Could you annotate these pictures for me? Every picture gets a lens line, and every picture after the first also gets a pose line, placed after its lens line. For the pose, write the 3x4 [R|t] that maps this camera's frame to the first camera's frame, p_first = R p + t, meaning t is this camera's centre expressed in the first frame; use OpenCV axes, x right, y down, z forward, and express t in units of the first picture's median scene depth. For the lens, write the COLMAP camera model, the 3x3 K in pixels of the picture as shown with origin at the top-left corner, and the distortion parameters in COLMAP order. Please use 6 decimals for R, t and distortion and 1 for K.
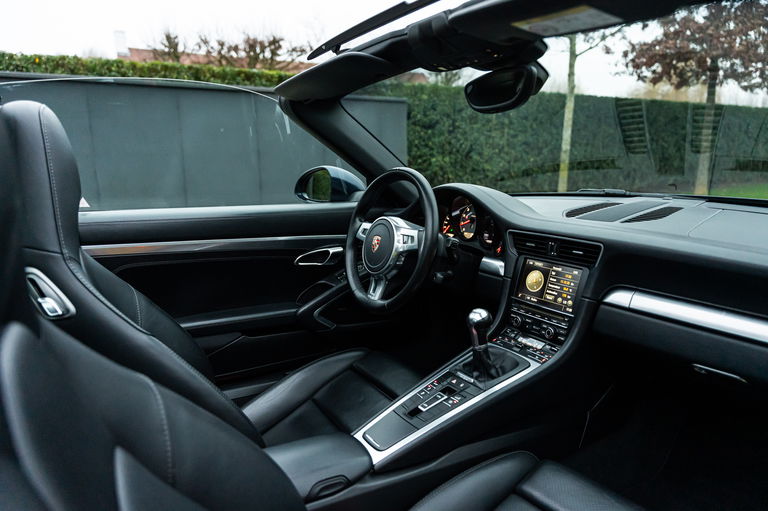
lens RADIAL K [[519.3, 0, 384.0], [0, 519.3, 255.5], [0, 0, 1]] dist [0.004460, 0.001315]
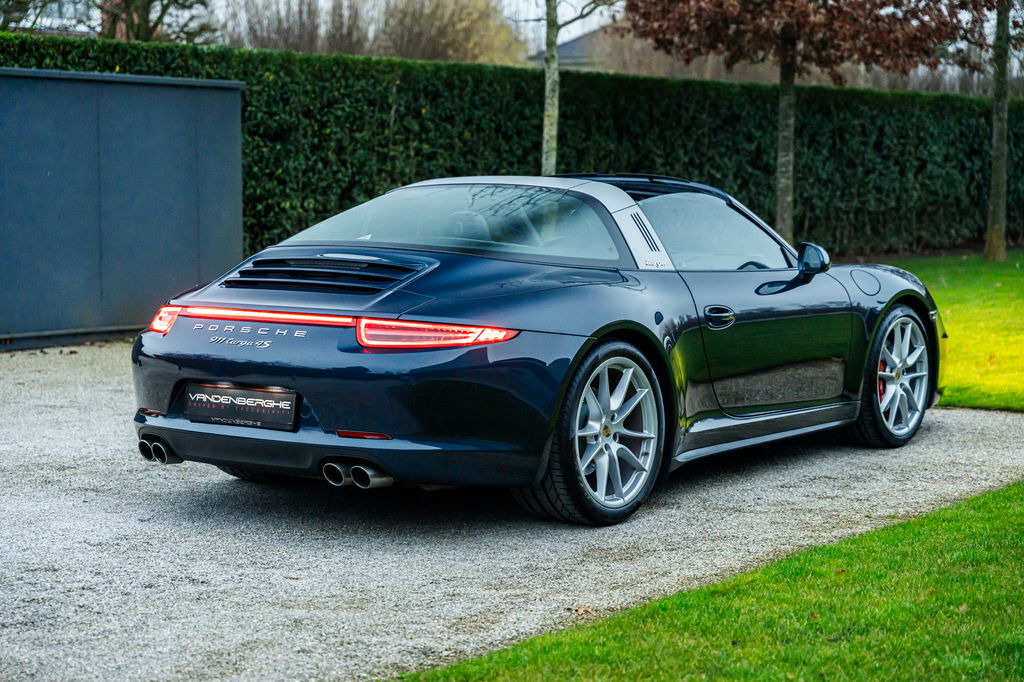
lens RADIAL K [[2057.1, 0, 512.0], [0, 2057.1, 341.0], [0, 0, 1]] dist [0.028901, 0.144641]
pose [[0.928638, -0.010847, 0.370827, -0.379273], [0.048608, 0.994513, -0.092637, 0.116526], [-0.367788, 0.104051, 0.924070, -0.748977]]
